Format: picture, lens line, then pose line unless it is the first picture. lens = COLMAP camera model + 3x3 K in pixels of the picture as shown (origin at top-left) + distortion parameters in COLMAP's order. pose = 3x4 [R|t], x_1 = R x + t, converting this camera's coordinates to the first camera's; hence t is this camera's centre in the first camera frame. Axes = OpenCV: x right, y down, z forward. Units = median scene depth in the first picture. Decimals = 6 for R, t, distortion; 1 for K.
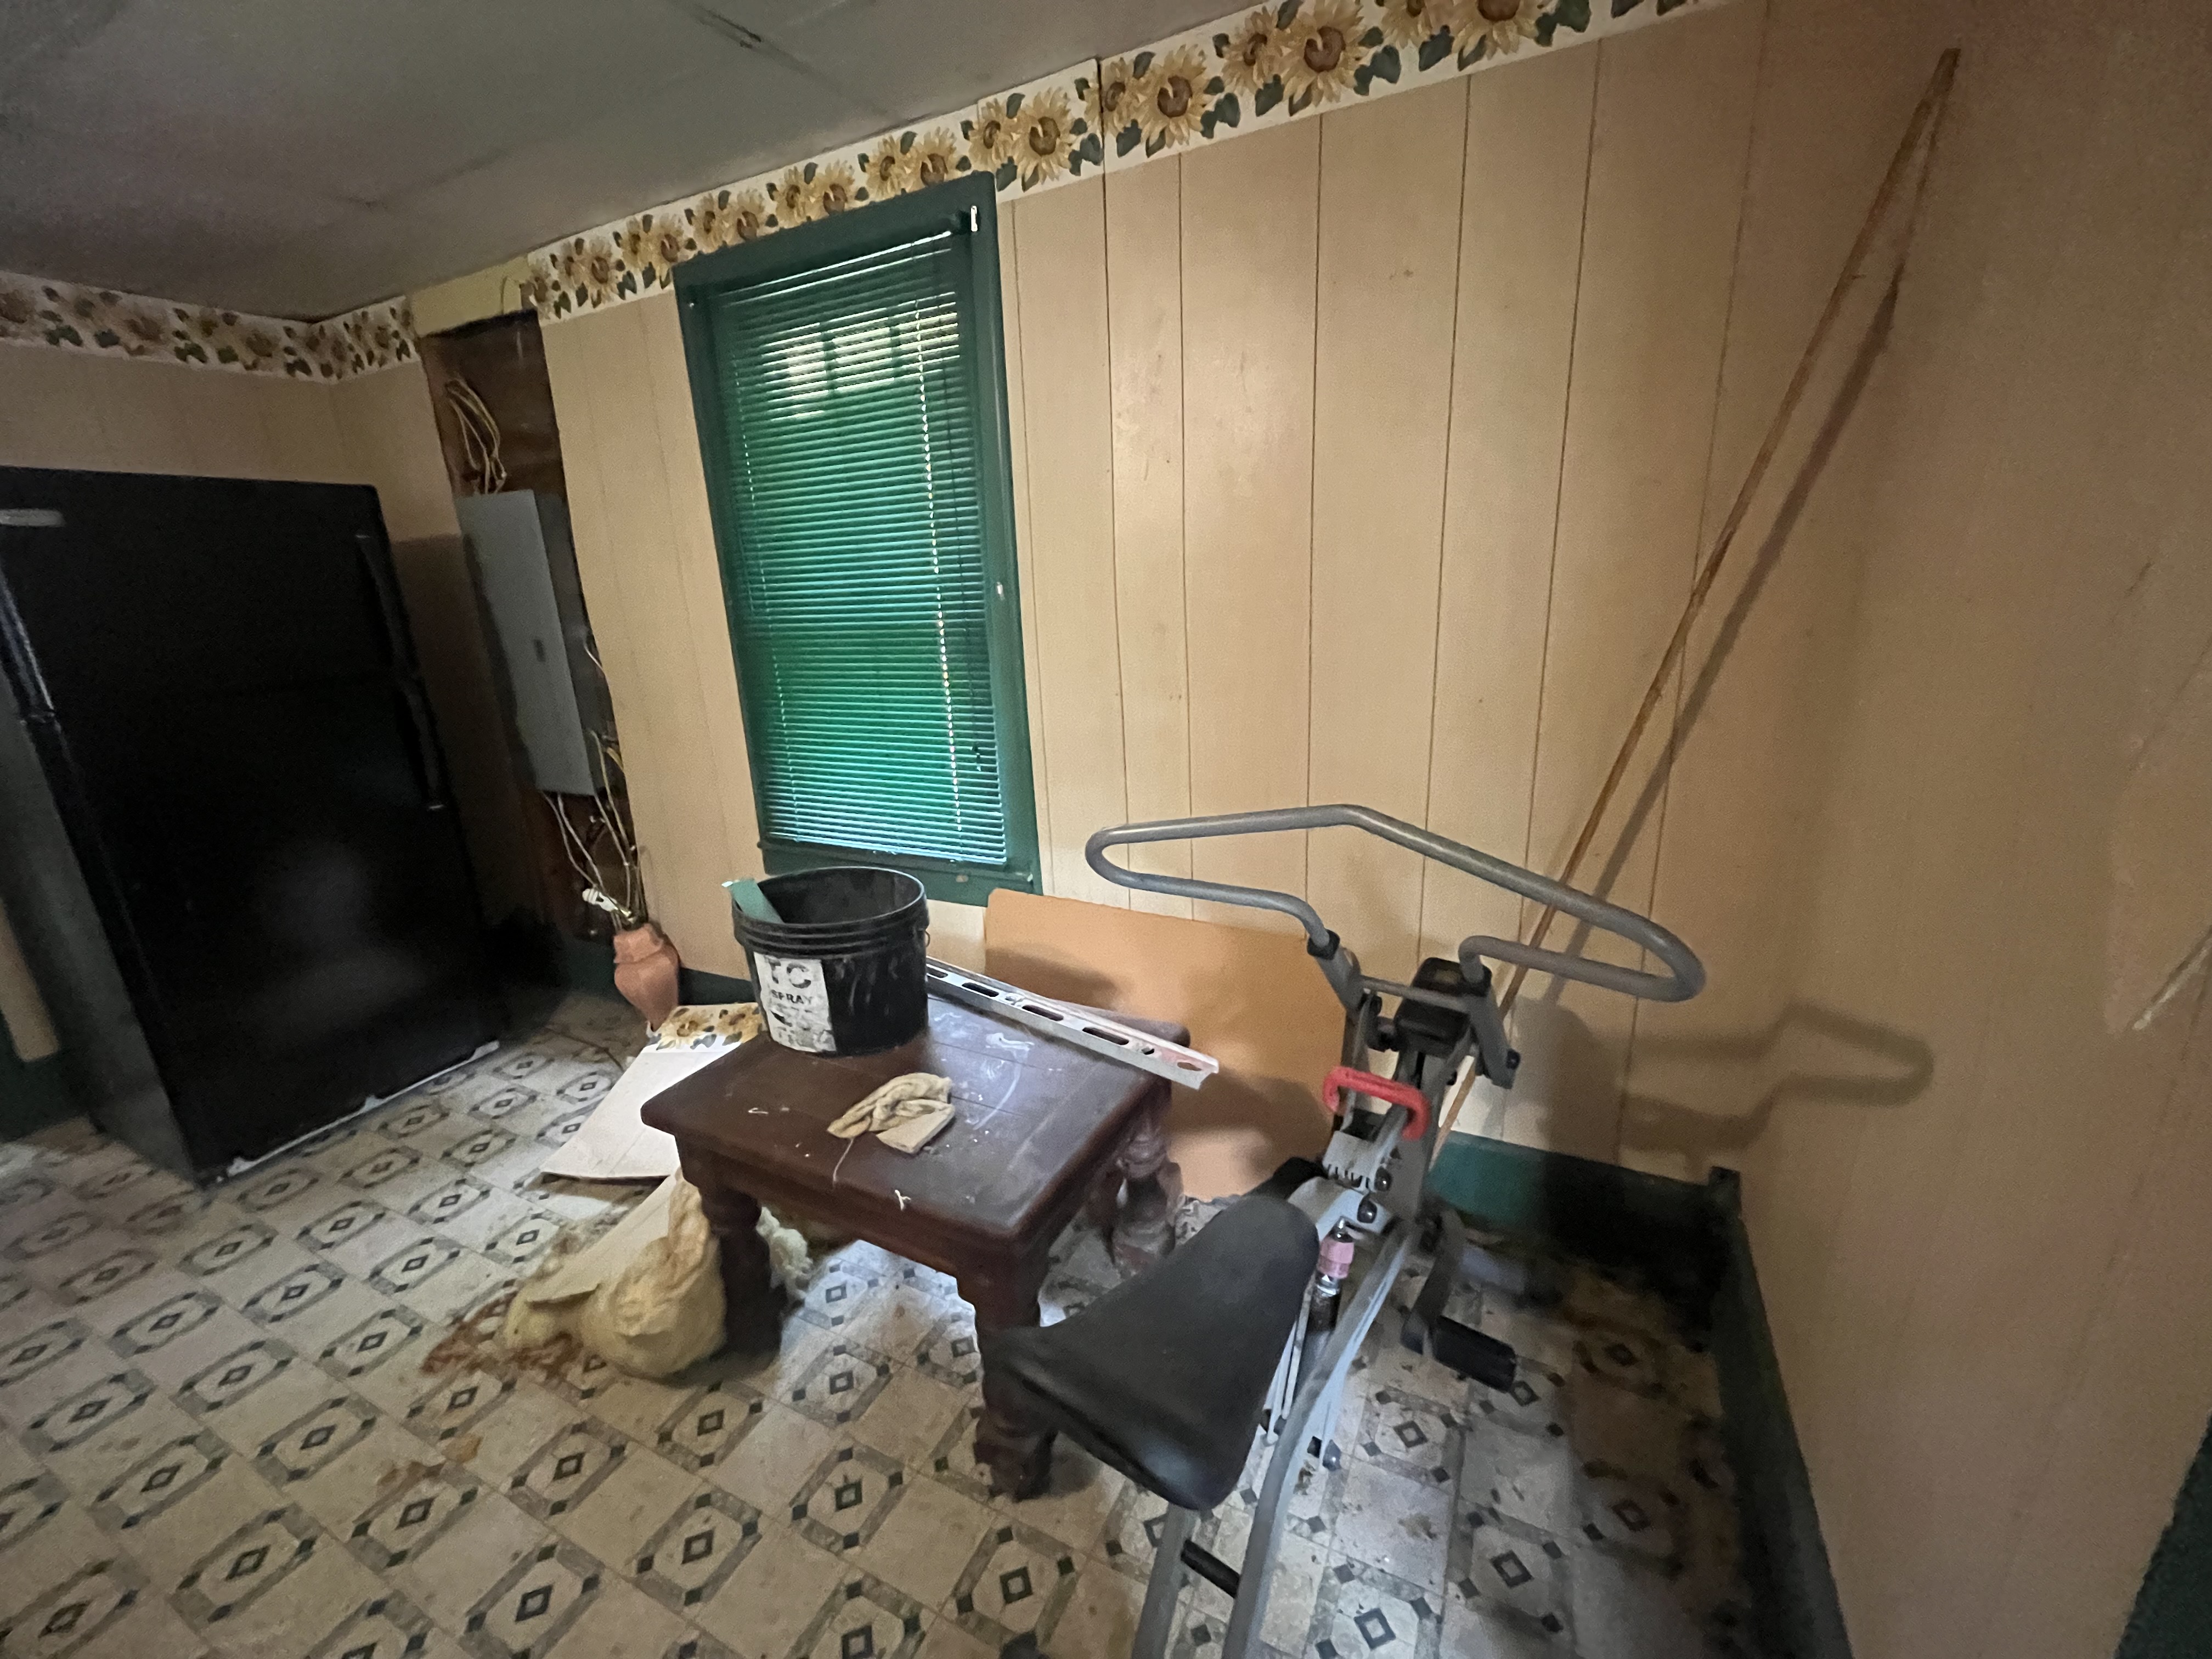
lens RADIAL K [[893.6, 0, 1099.2], [0, 893.6, 829.2], [0, 0, 1]] dist [-0.001250, -0.000317]
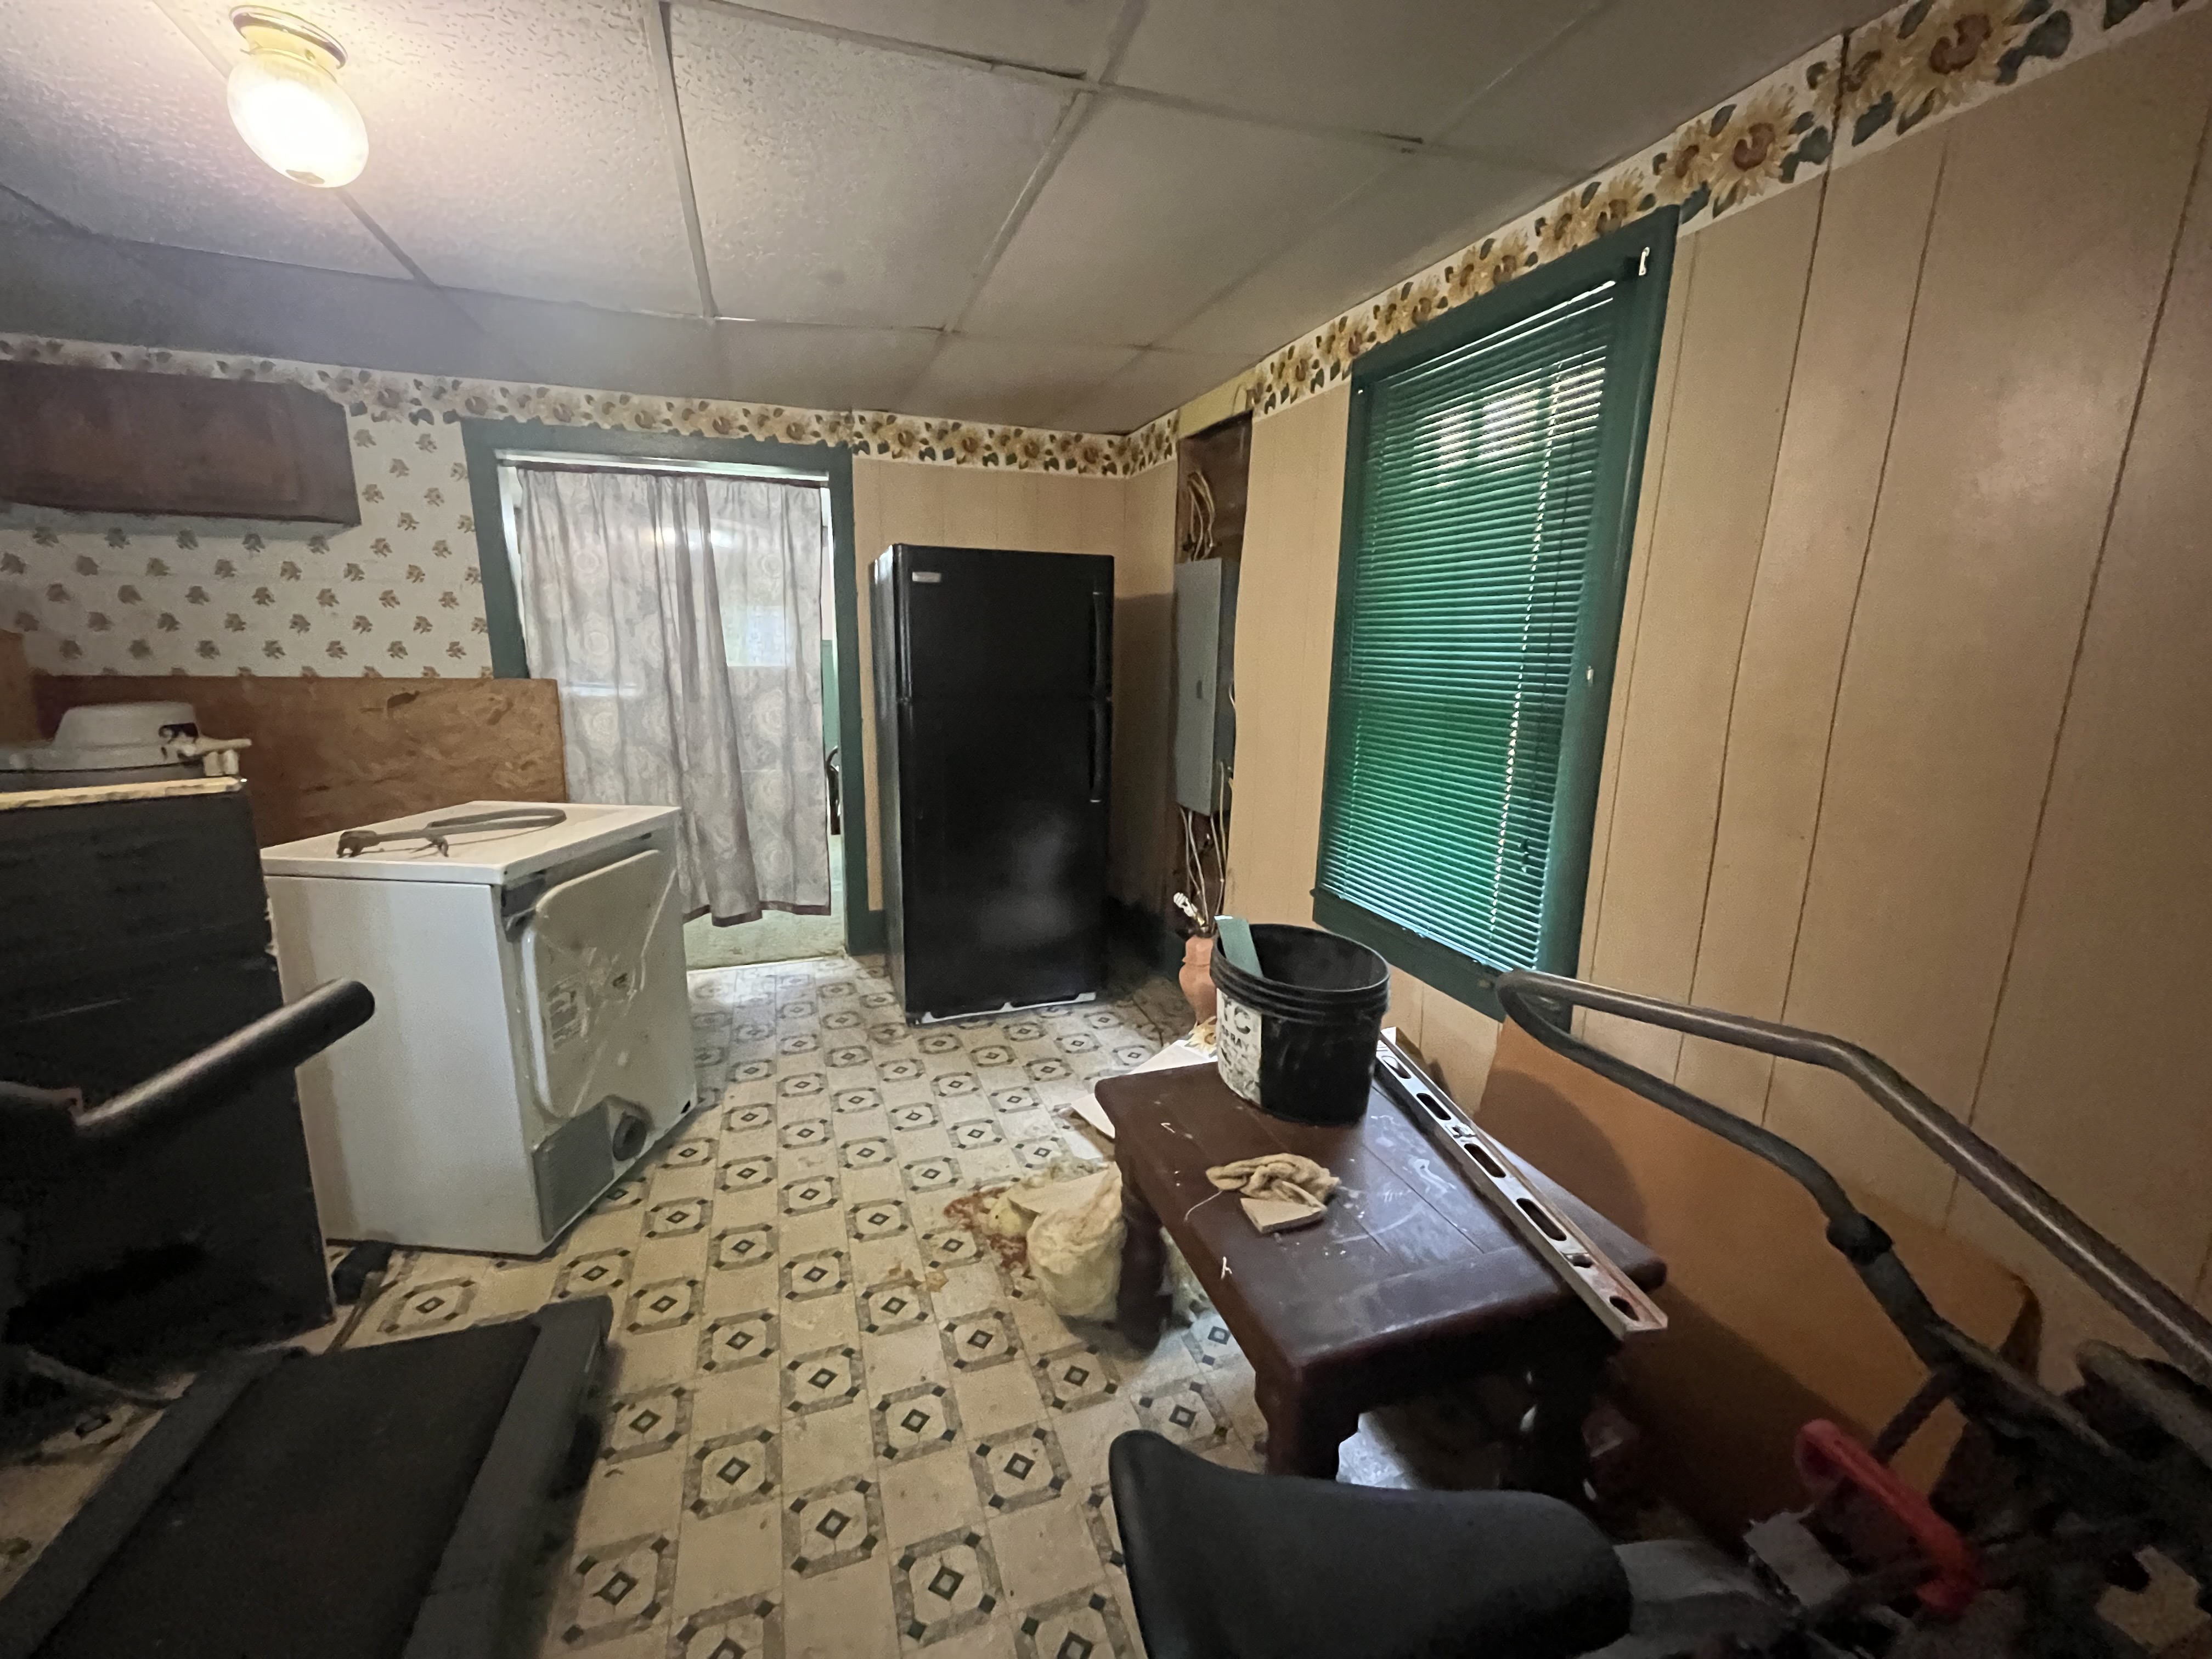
lens RADIAL K [[893.6, 0, 1100.0], [0, 893.6, 829.3], [0, 0, 1]] dist [-0.001250, -0.000317]
pose [[0.726097, 0.200257, -0.657784, 0.146819], [-0.239095, 0.970484, 0.031531, -0.036387], [0.644683, 0.134379, 0.752546, 0.061112]]
